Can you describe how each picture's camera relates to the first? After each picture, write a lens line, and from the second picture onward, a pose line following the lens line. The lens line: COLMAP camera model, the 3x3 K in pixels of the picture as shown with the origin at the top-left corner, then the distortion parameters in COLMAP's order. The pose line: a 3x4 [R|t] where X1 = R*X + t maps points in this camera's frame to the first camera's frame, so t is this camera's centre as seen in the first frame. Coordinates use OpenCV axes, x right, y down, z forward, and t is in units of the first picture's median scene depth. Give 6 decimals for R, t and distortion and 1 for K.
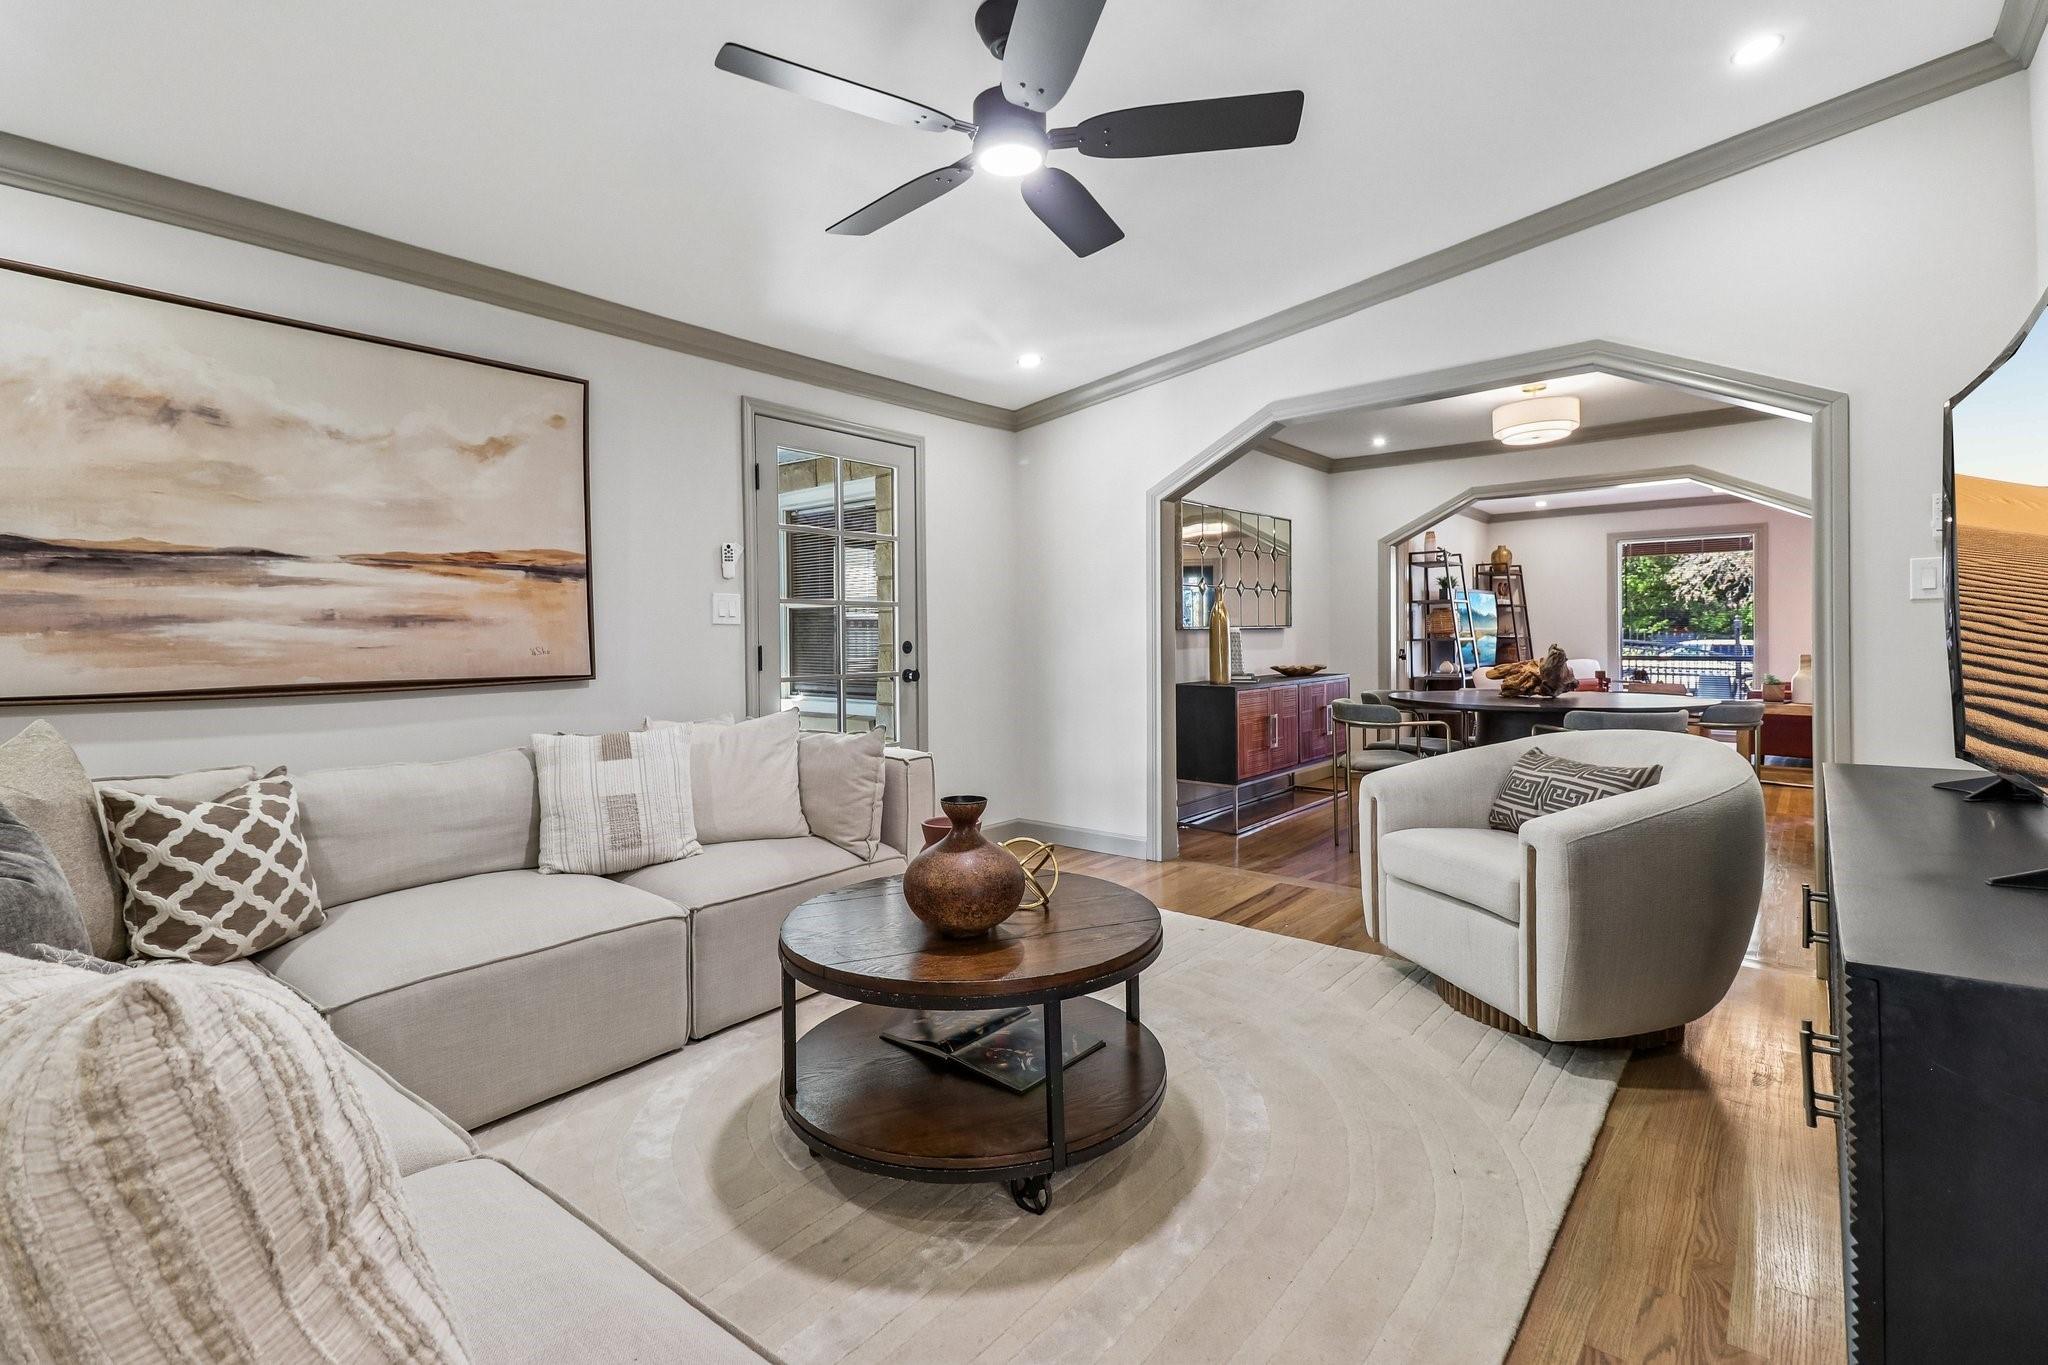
lens RADIAL K [[930.2, 0, 1014.7], [0, 930.2, 642.3], [0, 0, 1]] dist [0.053727, -0.025147]
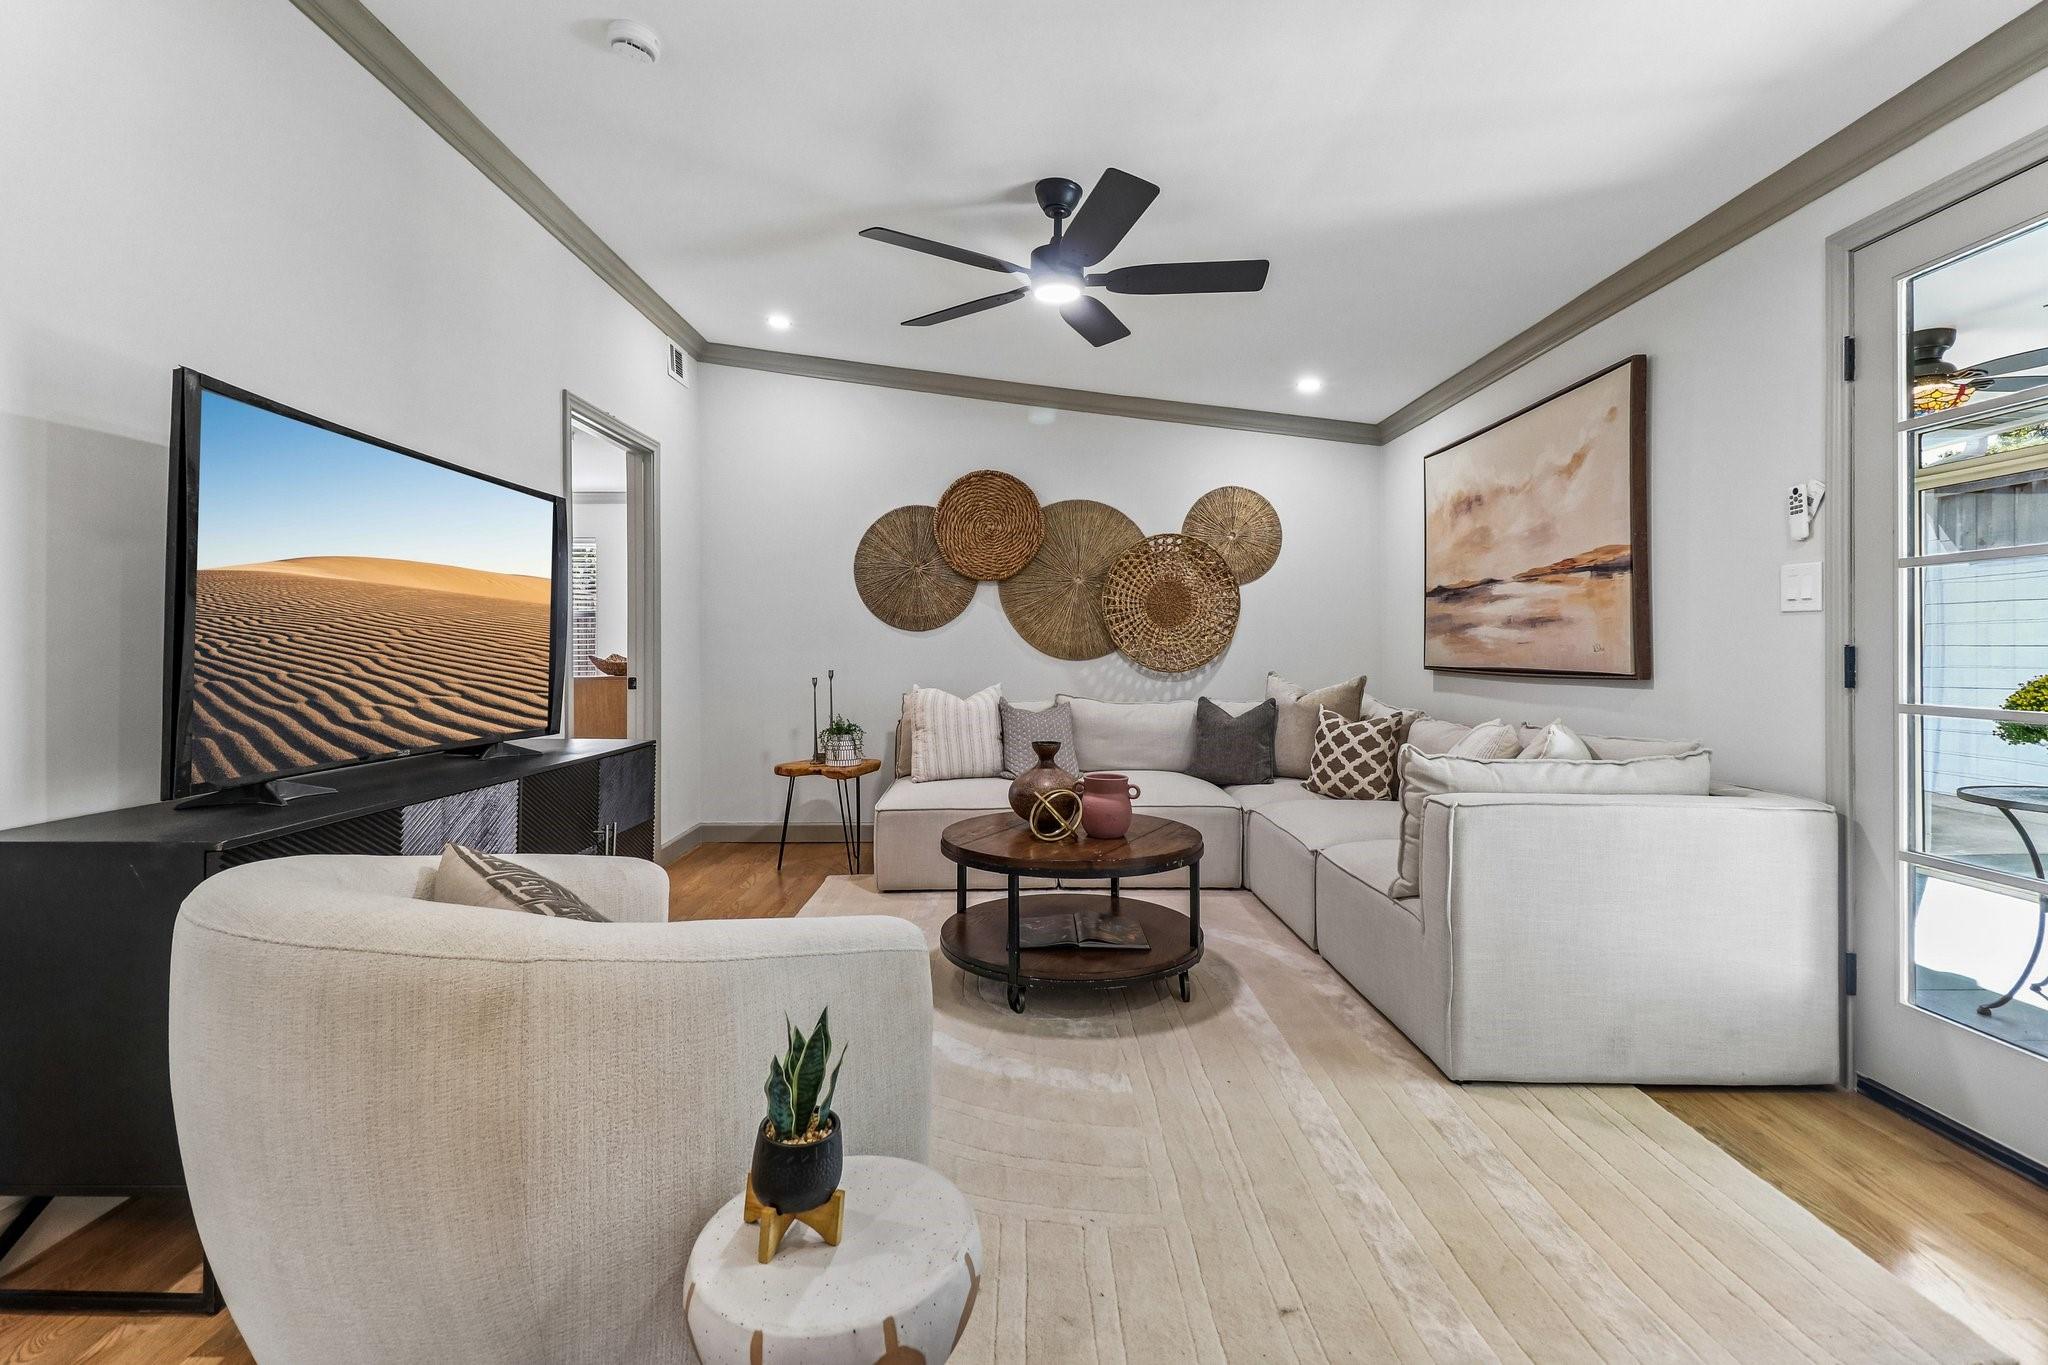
lens RADIAL K [[930.2, 0, 1014.7], [0, 930.2, 642.3], [0, 0, 1]] dist [0.053727, -0.025147]
pose [[-0.783365, 0.011851, -0.621450, 0.653238], [0.011408, 0.999924, 0.004687, -0.009045], [0.621458, -0.003418, -0.783440, 1.470490]]
